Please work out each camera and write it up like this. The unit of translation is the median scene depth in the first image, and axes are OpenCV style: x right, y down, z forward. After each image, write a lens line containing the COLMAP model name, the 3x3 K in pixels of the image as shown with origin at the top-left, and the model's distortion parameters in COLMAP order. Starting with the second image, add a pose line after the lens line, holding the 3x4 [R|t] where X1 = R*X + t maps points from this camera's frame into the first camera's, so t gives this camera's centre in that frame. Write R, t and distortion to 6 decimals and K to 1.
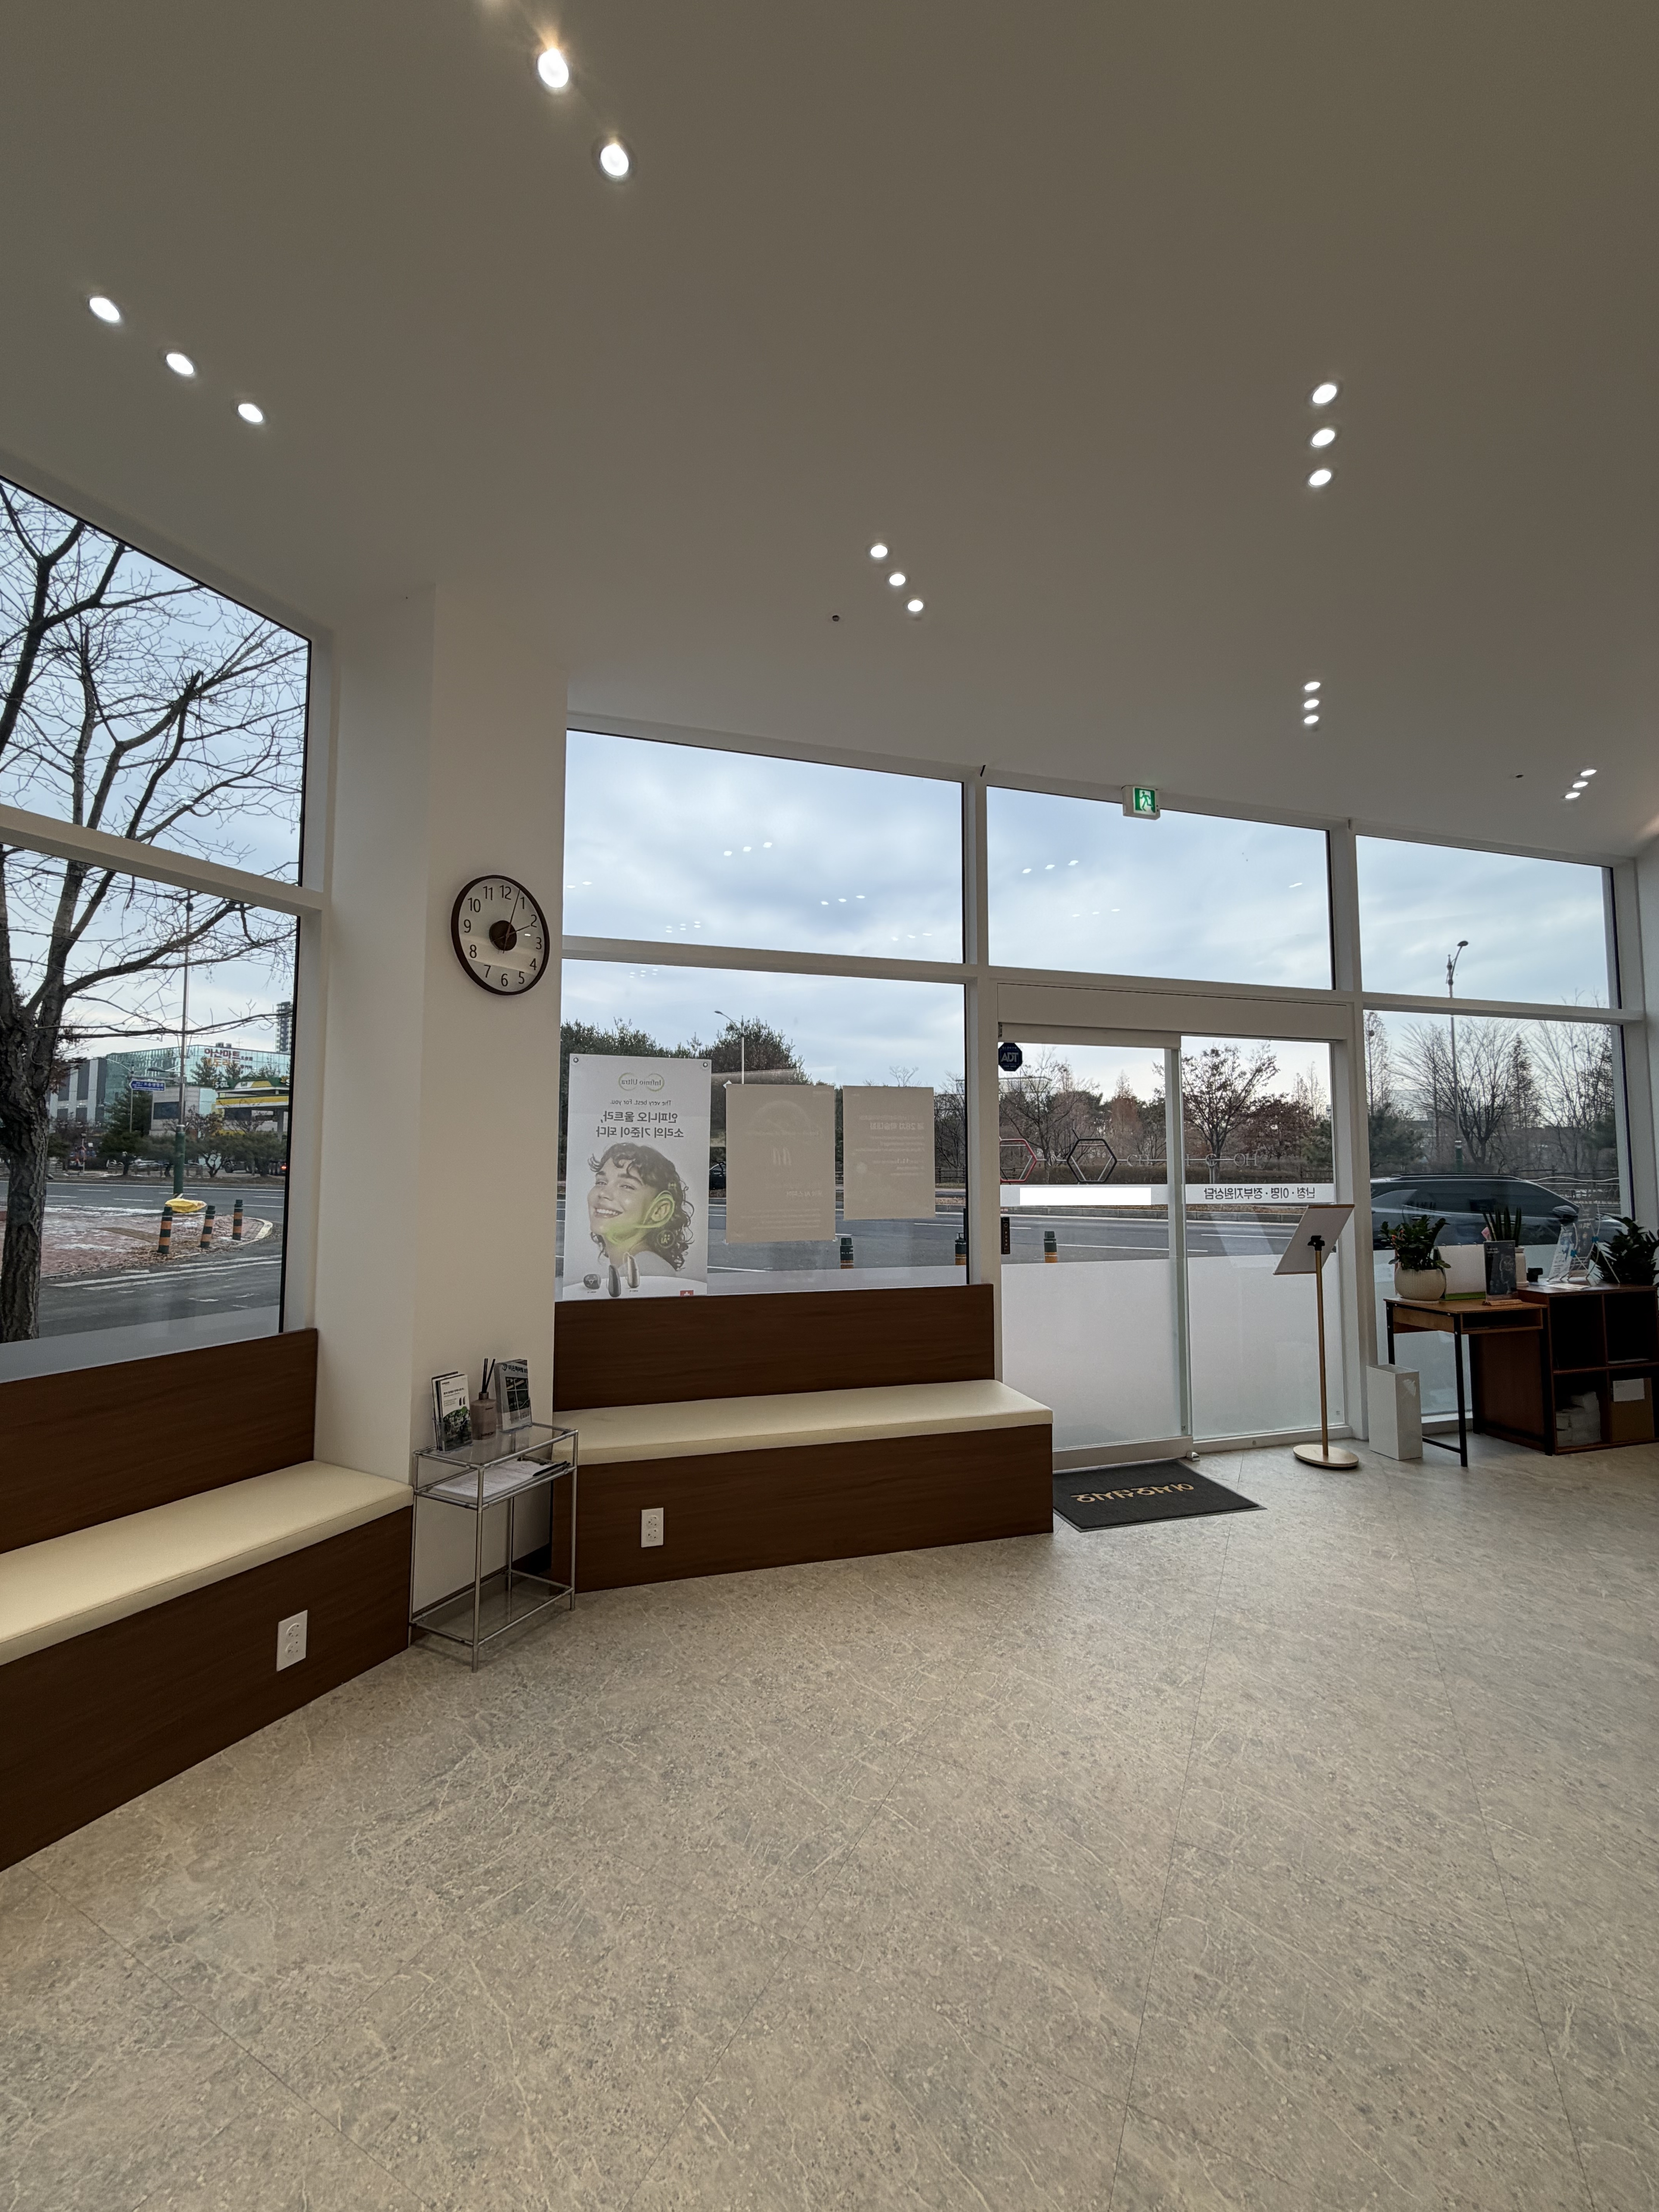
lens RADIAL K [[877.6, 0, 832.2], [0, 877.6, 1101.2], [0, 0, 1]] dist [-0.000332, 0.000617]
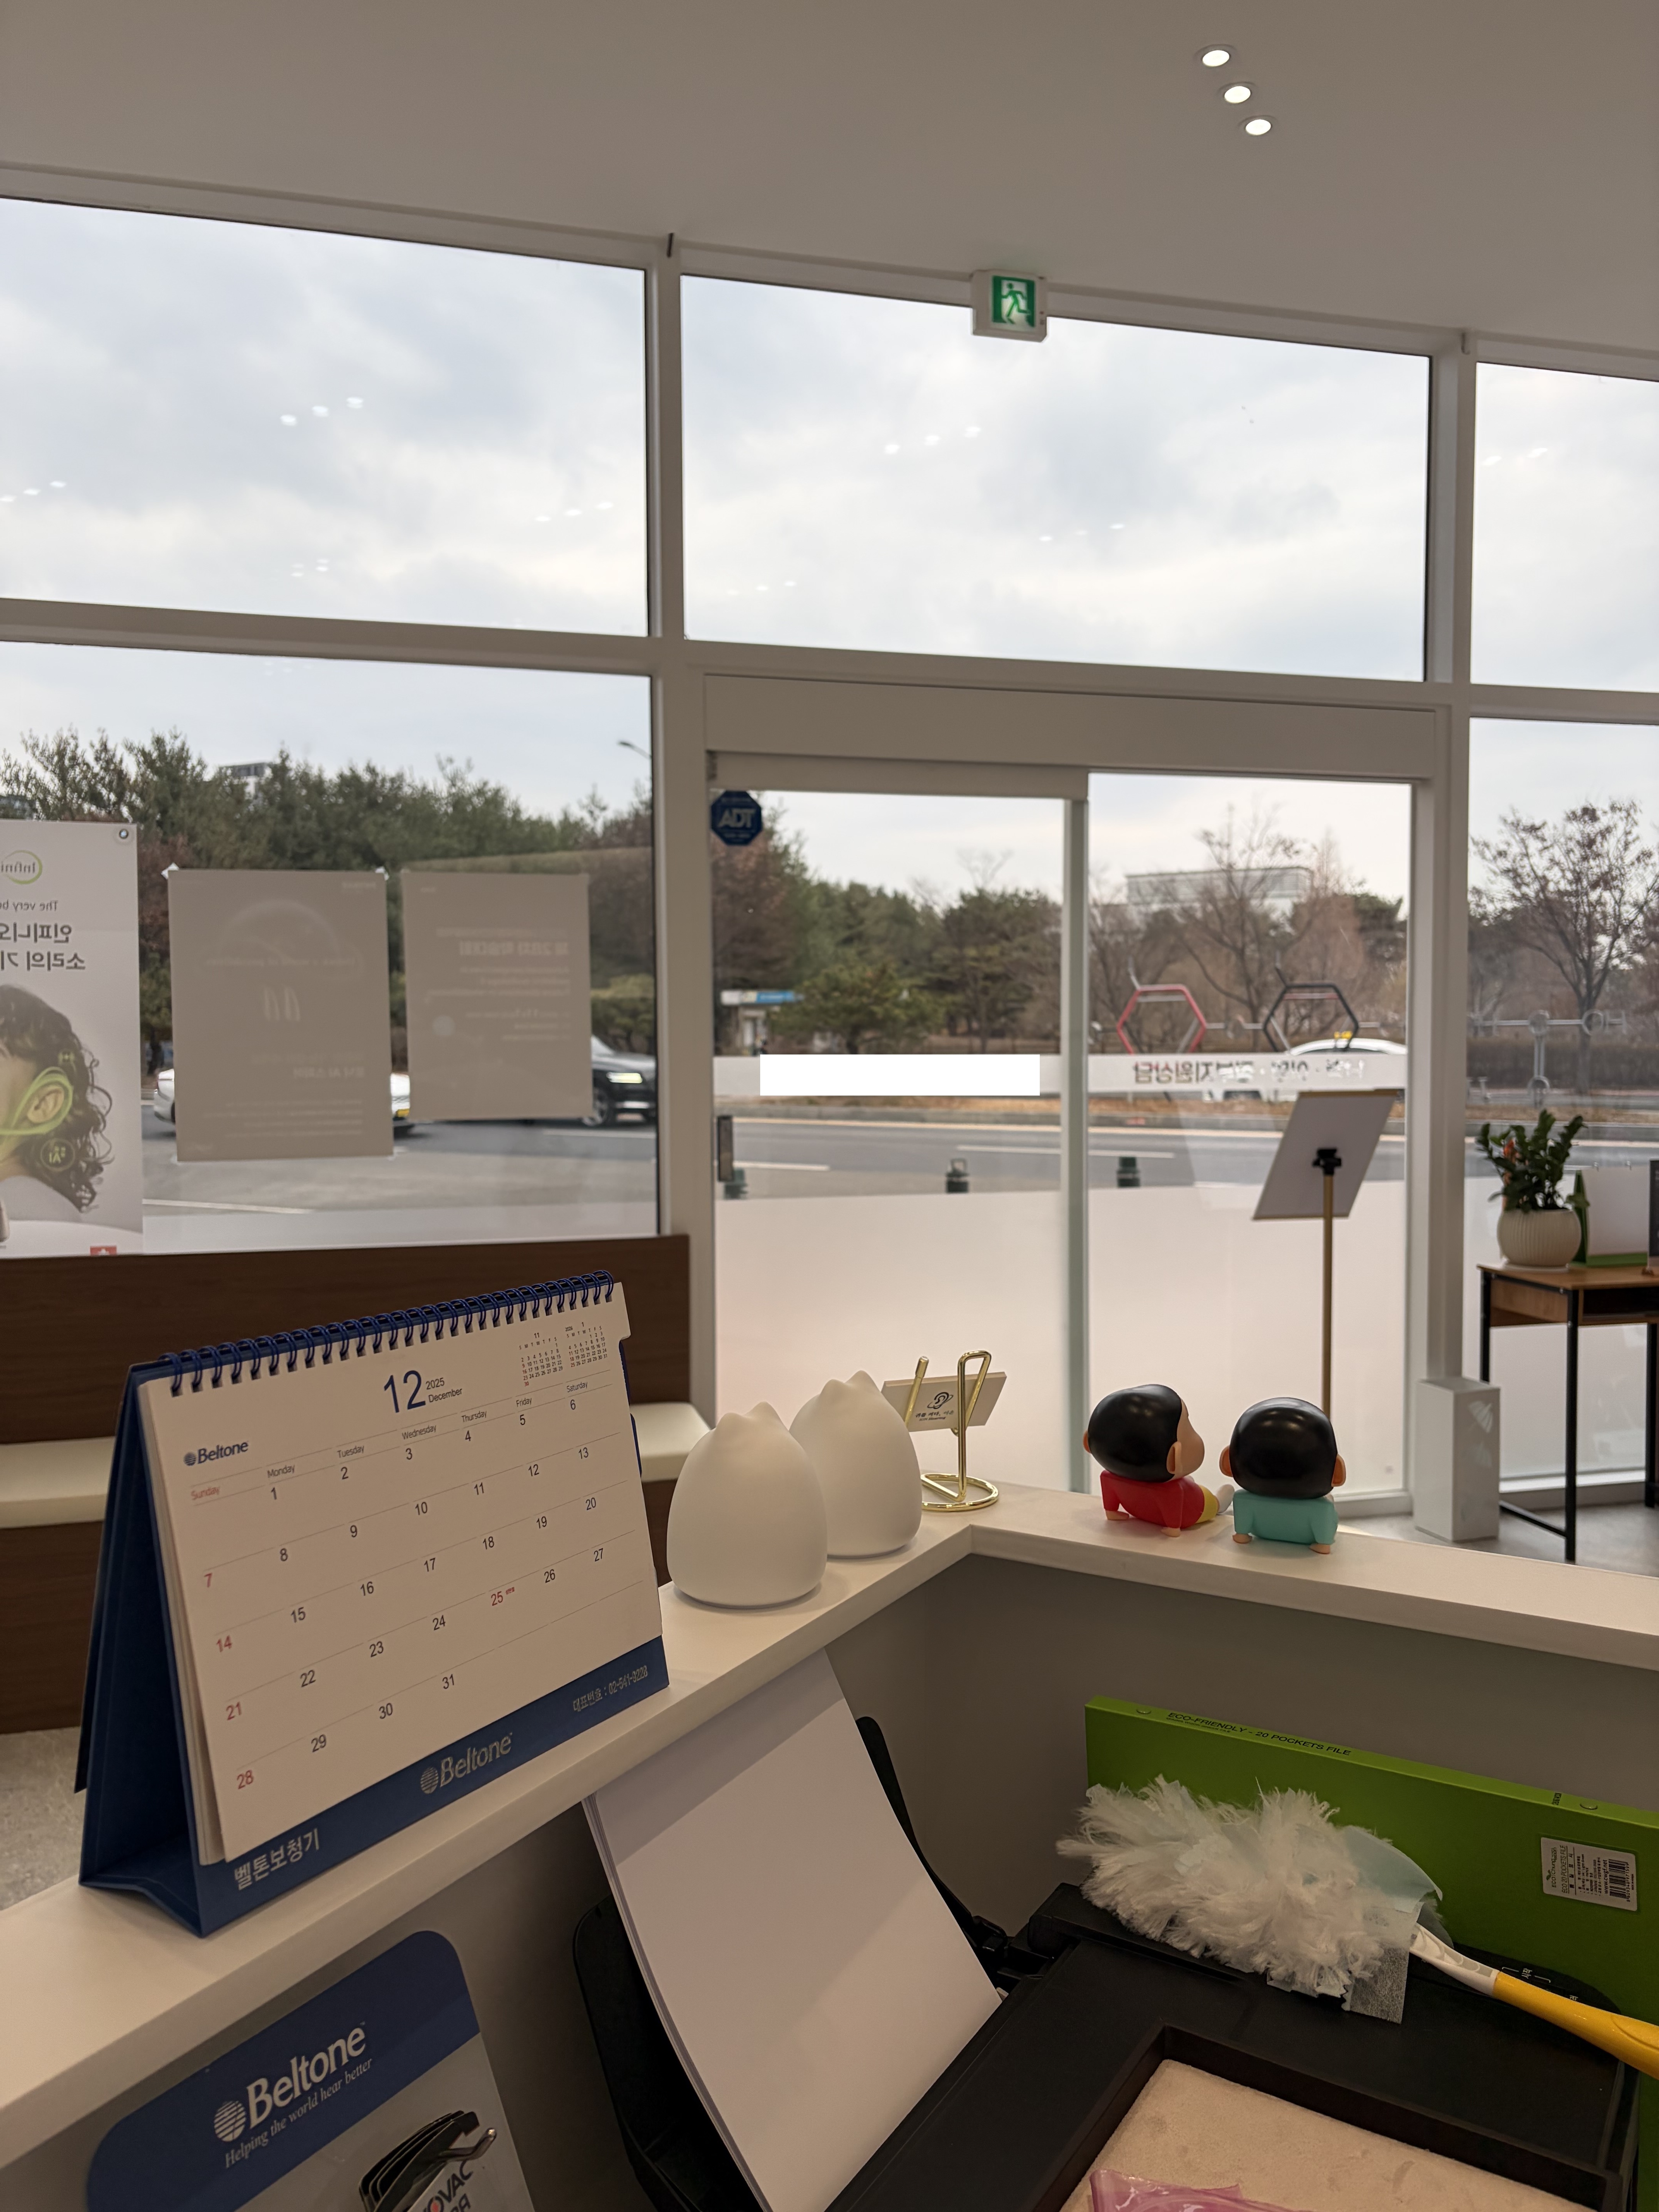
lens RADIAL K [[1686.2, 0, 844.3], [0, 1686.2, 1124.4], [0, 0, 1]] dist [0.026234, -0.010924]
pose [[0.999664, -0.003882, -0.025637, 0.294302], [0.006962, 0.992609, 0.121155, 0.011350], [0.024977, -0.121293, 0.992303, -0.037049]]
